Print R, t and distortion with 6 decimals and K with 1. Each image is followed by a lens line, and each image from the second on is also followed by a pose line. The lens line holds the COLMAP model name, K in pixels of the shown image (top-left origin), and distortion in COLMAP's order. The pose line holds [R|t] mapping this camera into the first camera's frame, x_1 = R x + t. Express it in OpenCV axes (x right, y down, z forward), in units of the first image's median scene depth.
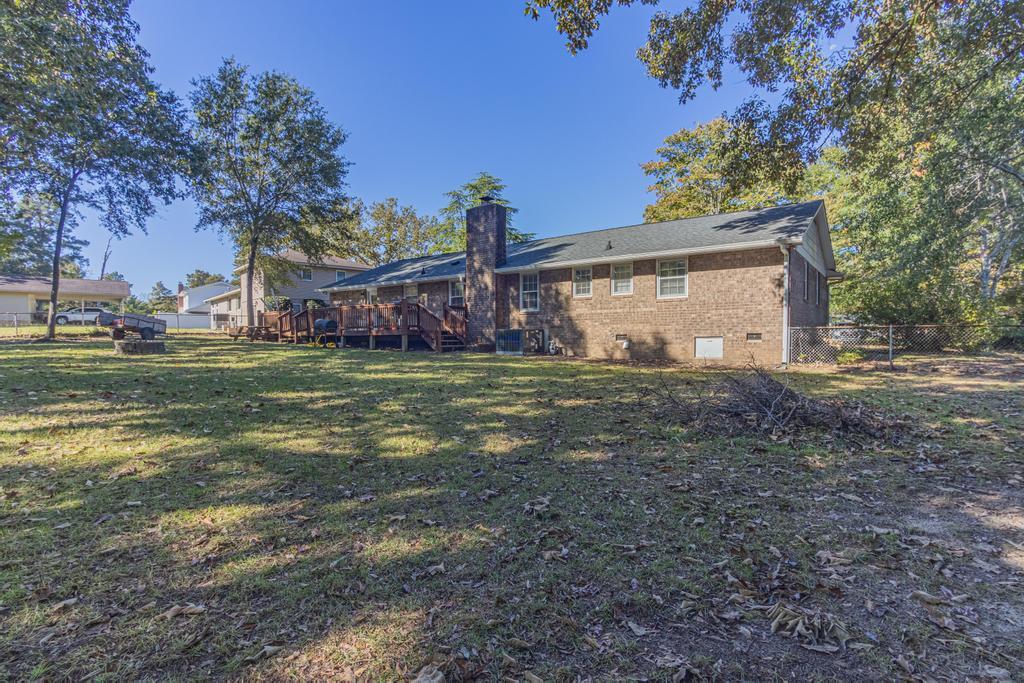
lens RADIAL K [[516.8, 0, 512.0], [0, 516.8, 341.5], [0, 0, 1]] dist [-0.000023, 0.000071]
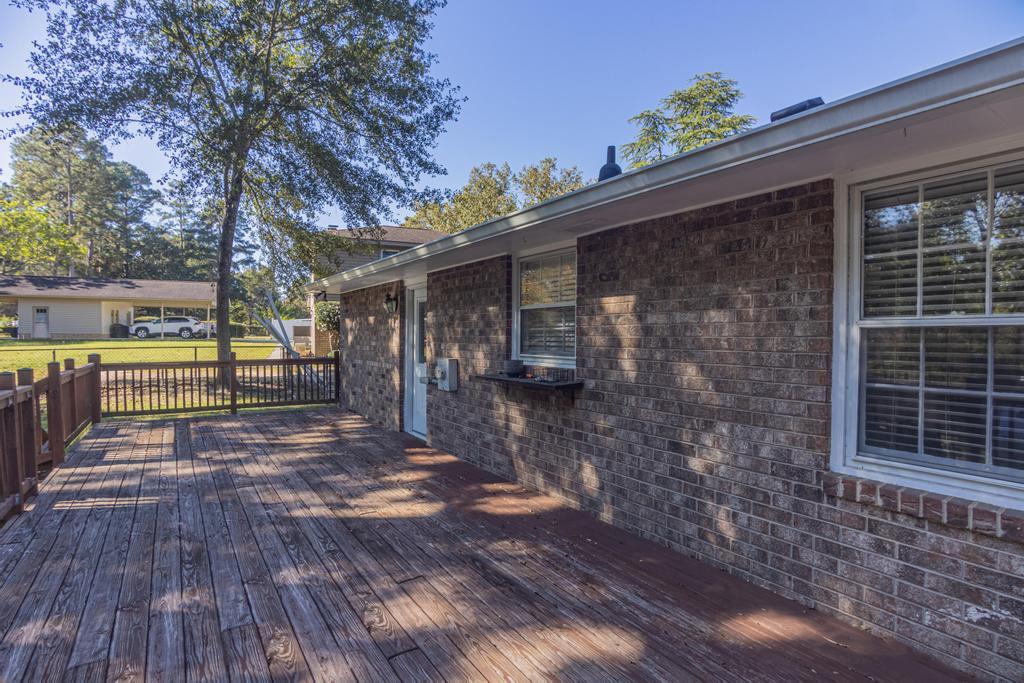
lens RADIAL K [[516.8, 0, 512.0], [0, 516.8, 341.5], [0, 0, 1]] dist [-0.000023, 0.000071]
pose [[0.950109, 0.013375, -0.311630, -0.074602], [-0.011921, 0.999907, 0.006572, -0.039381], [0.311689, -0.002530, 0.950181, 0.414756]]
